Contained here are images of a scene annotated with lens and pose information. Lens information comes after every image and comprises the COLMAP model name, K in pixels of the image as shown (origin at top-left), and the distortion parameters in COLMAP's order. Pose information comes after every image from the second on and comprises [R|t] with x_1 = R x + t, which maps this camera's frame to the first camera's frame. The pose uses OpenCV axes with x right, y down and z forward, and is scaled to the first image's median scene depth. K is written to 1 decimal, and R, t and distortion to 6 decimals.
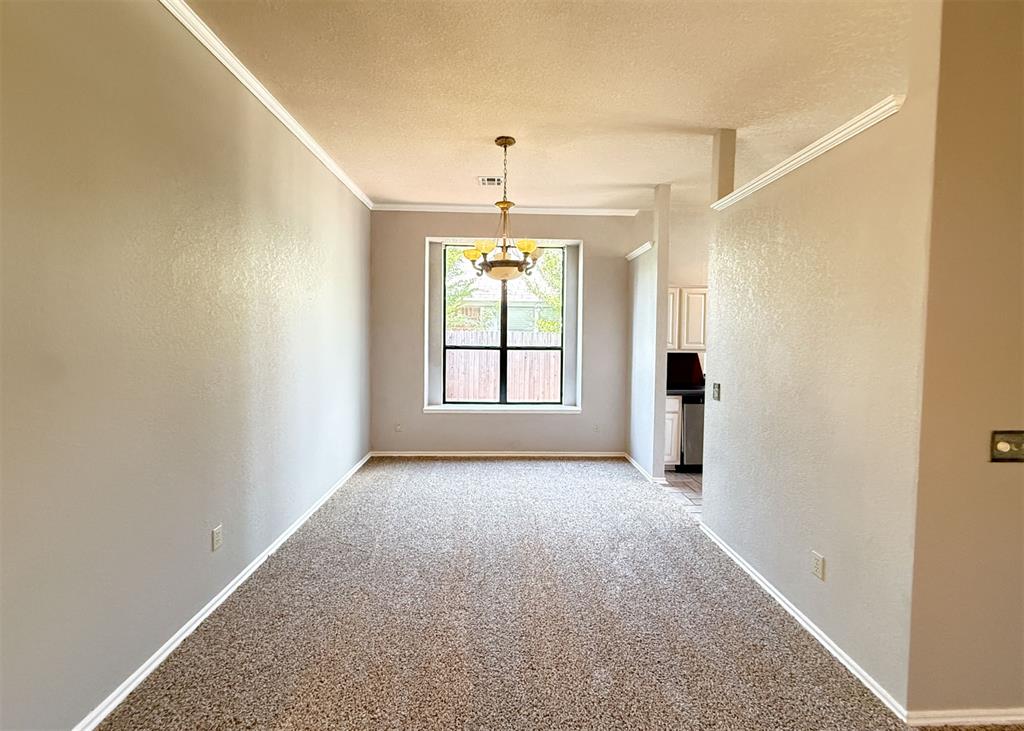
lens RADIAL K [[410.9, 0, 513.4], [0, 410.9, 346.9], [0, 0, 1]] dist [-0.001121, -0.000060]
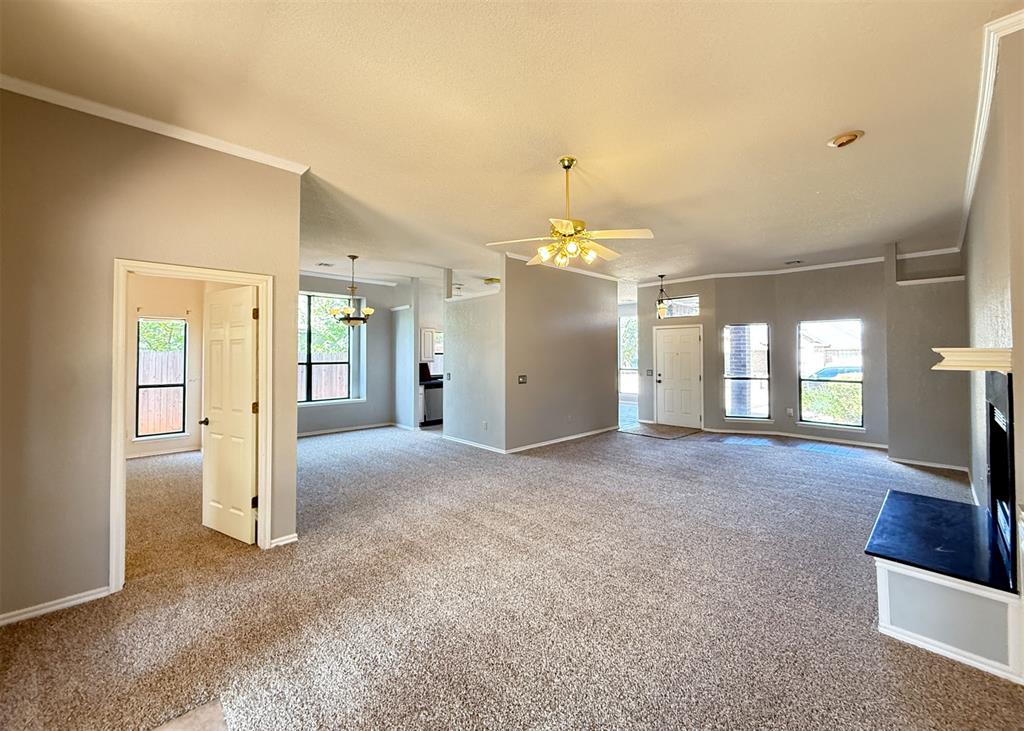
lens RADIAL K [[410.9, 0, 513.4], [0, 410.9, 346.9], [0, 0, 1]] dist [-0.001121, -0.000060]
pose [[0.743371, -0.000174, 0.668879, -0.529782], [0.032902, 0.998799, -0.036305, 0.023311], [-0.668069, 0.048995, 0.742484, -0.668943]]
